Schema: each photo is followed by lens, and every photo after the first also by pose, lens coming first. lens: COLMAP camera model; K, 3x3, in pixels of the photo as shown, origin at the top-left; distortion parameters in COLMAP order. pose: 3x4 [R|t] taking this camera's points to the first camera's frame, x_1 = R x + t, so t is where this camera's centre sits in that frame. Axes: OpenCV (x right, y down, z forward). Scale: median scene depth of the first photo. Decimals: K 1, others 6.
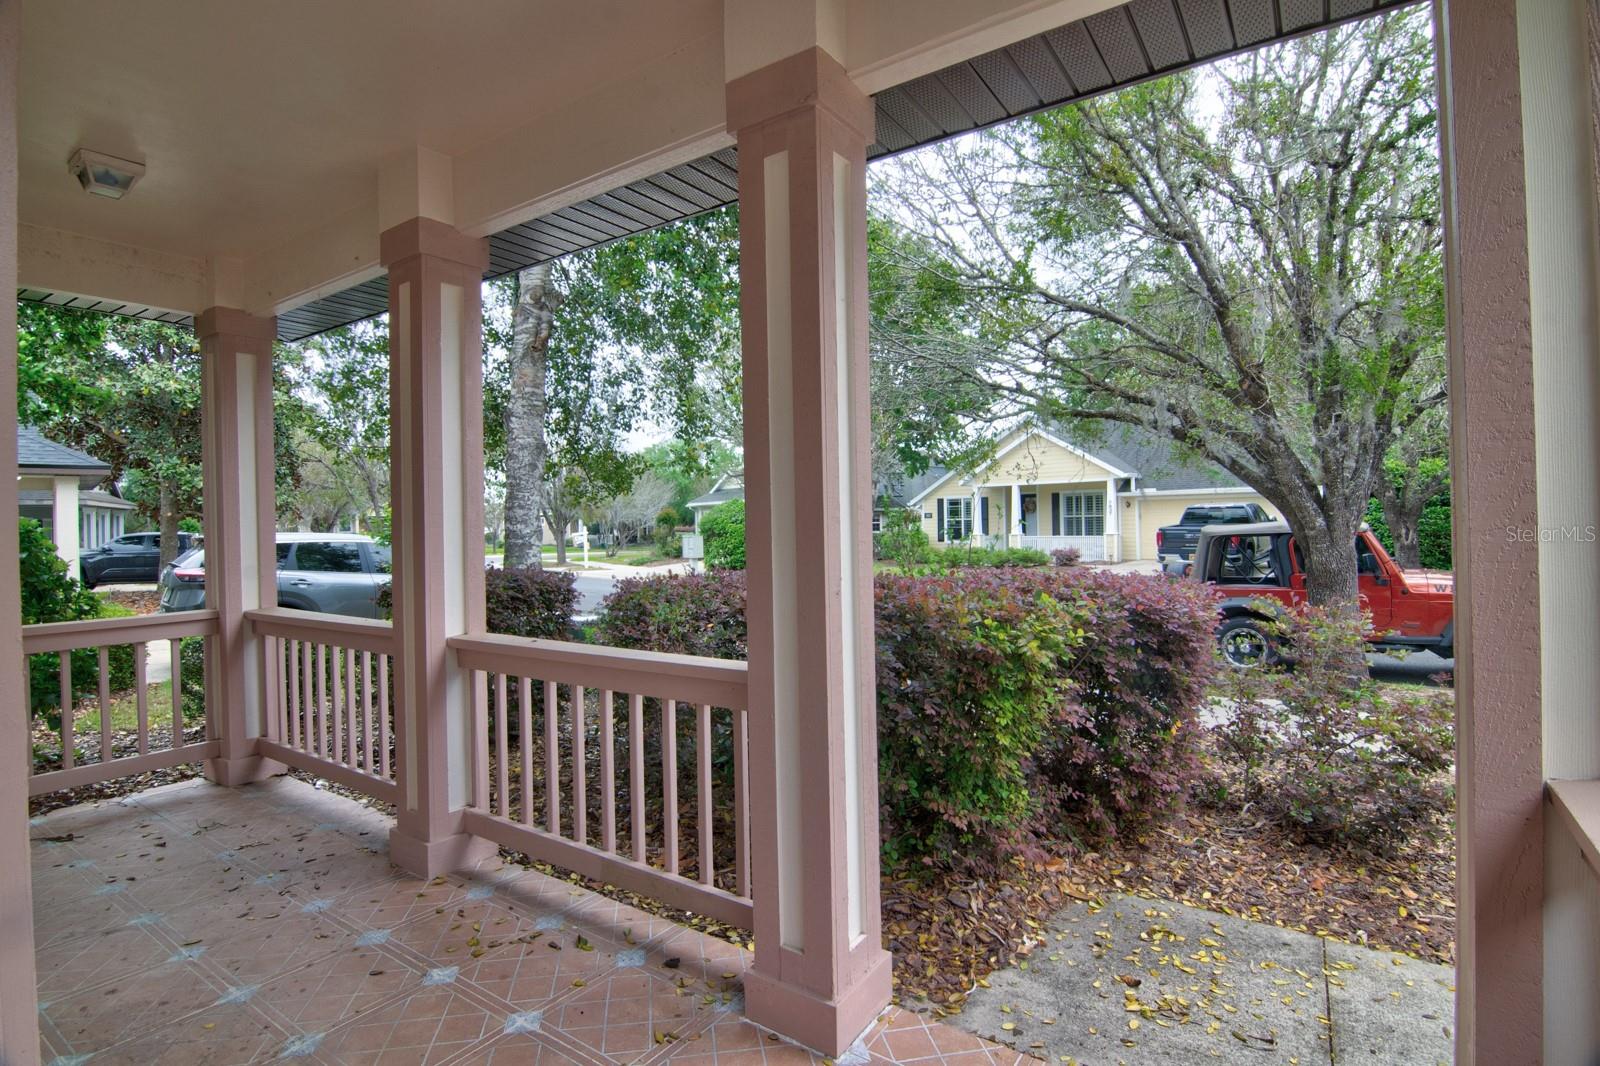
lens RADIAL K [[788.2, 0, 797.9], [0, 788.2, 532.0], [0, 0, 1]] dist [-0.005608, -0.011531]
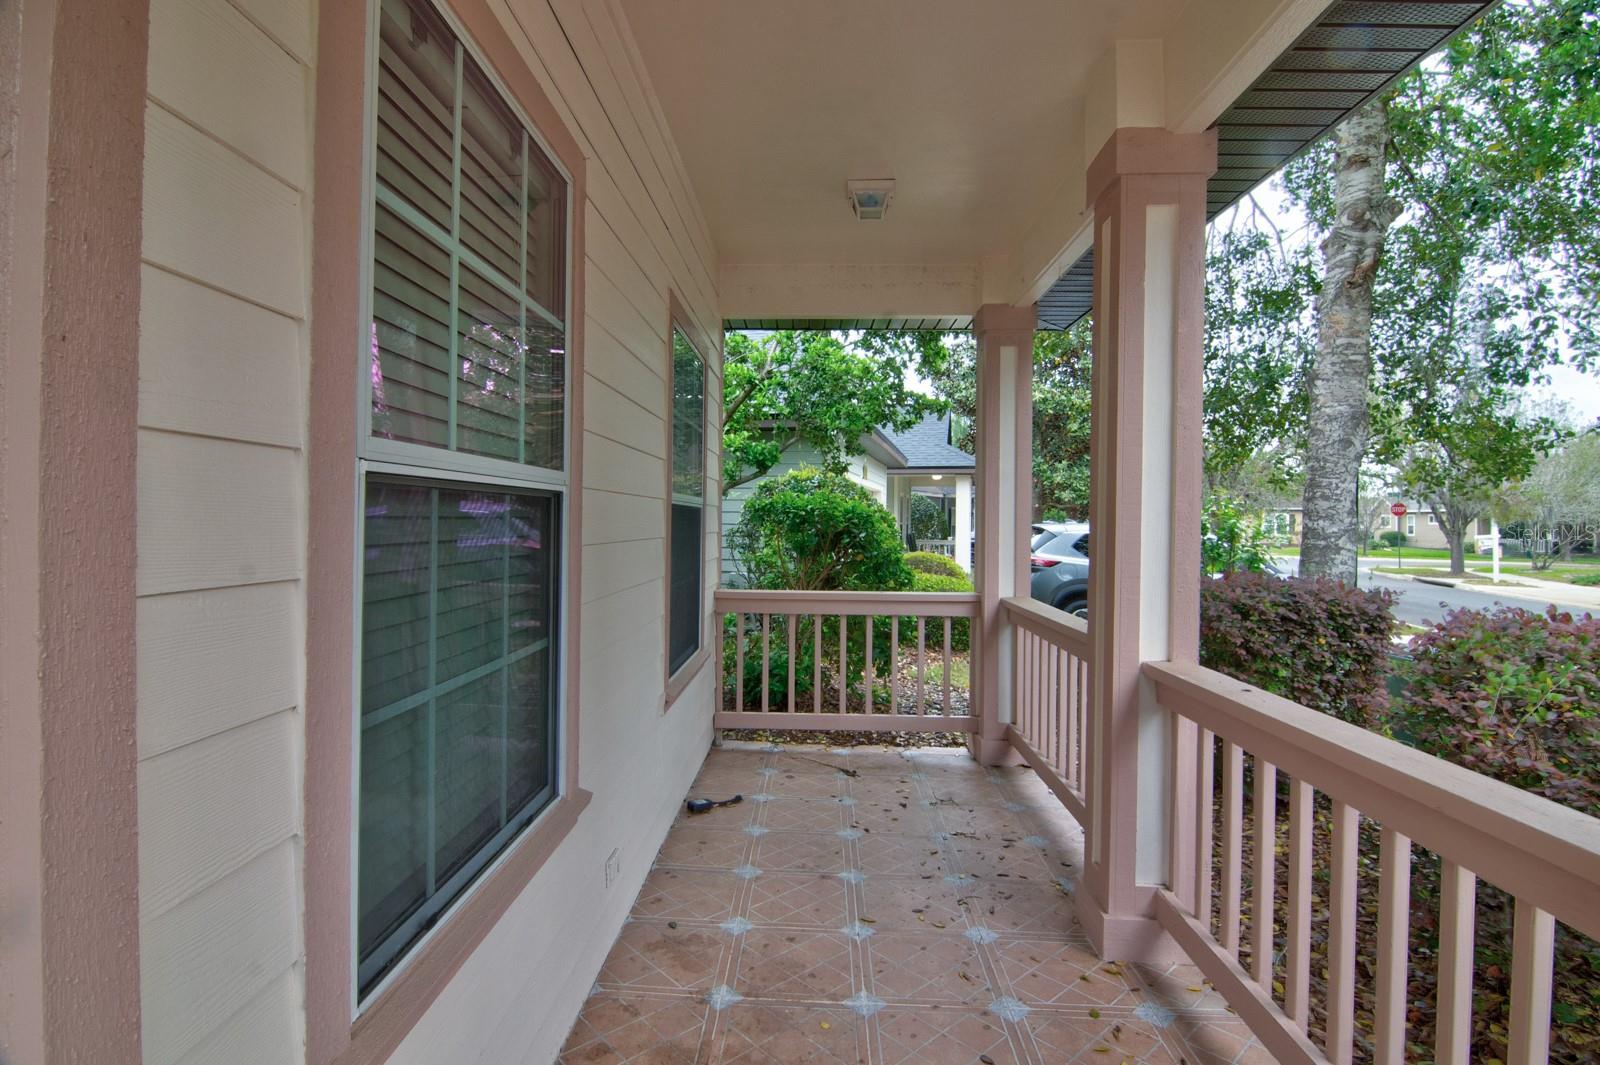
lens RADIAL K [[788.2, 0, 797.5], [0, 788.2, 522.3], [0, 0, 1]] dist [-0.005608, -0.011531]
pose [[0.536469, 0.026318, -0.843509, 0.018080], [-0.030426, 0.999467, 0.011833, -0.002132], [0.843371, 0.019316, 0.536984, 0.218158]]
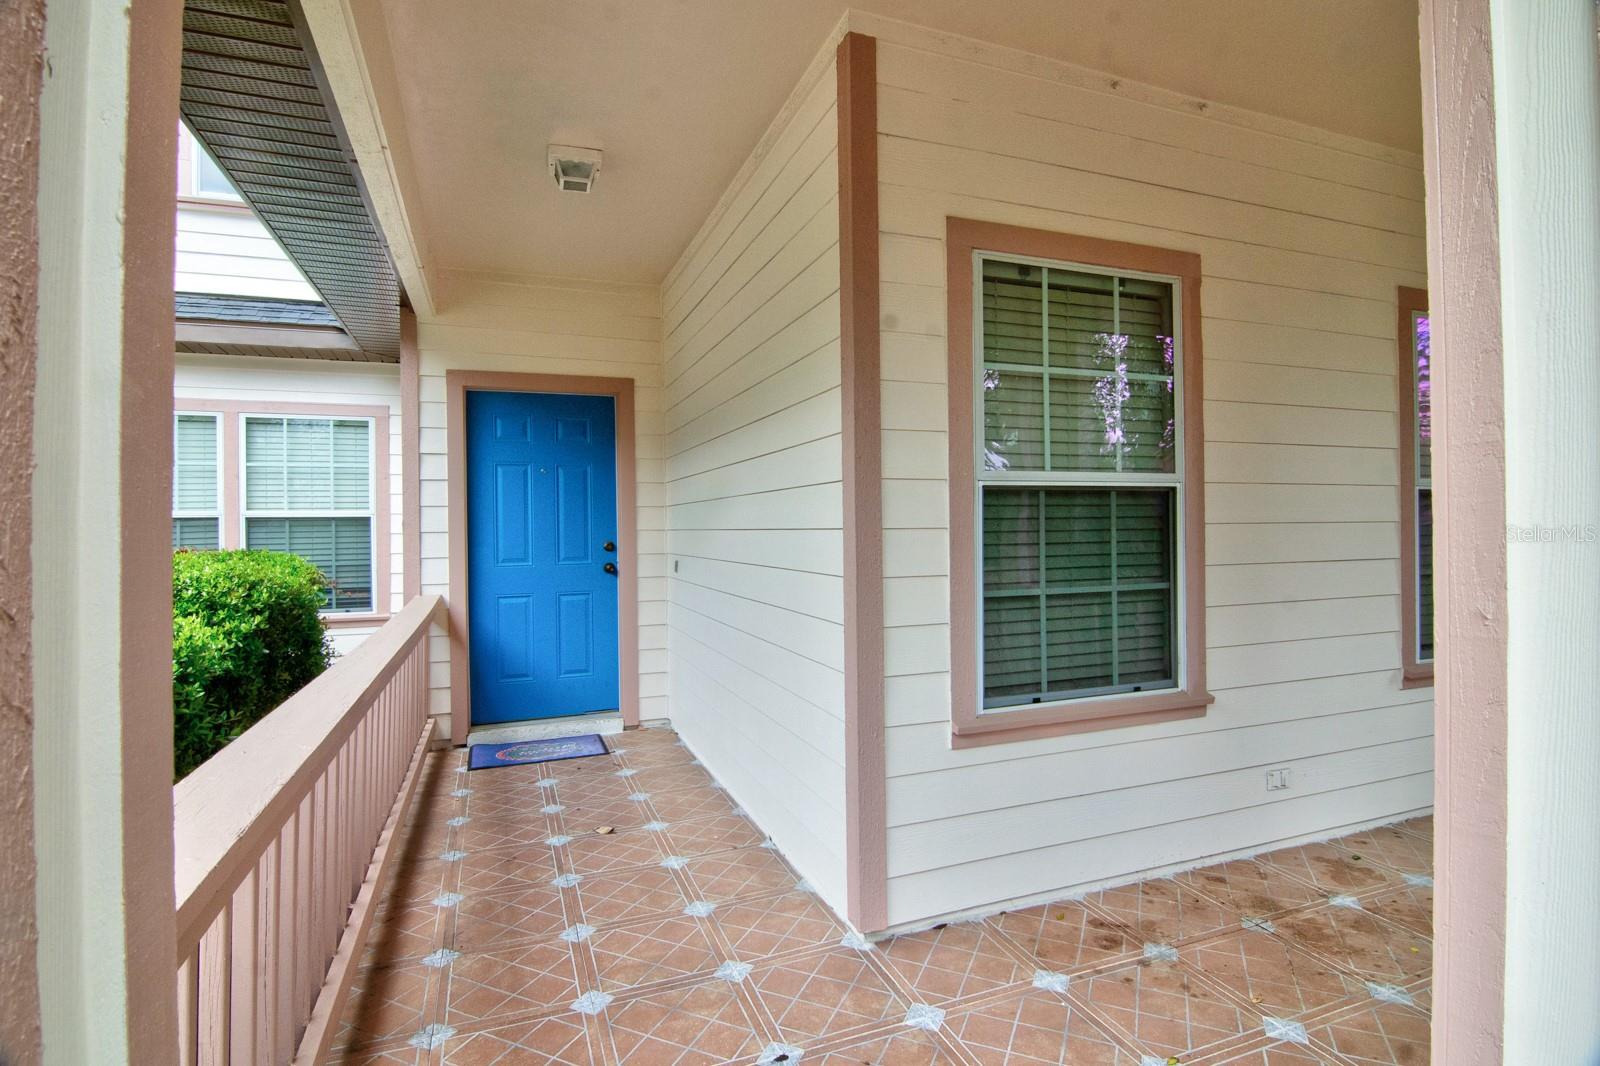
lens RADIAL K [[788.2, 0, 799.9], [0, 788.2, 526.3], [0, 0, 1]] dist [-0.005608, -0.011531]
pose [[-0.566733, 0.020787, -0.823639, 0.301429], [0.016635, 0.999767, 0.013786, 0.009031], [0.823733, -0.005888, -0.566947, 0.456674]]
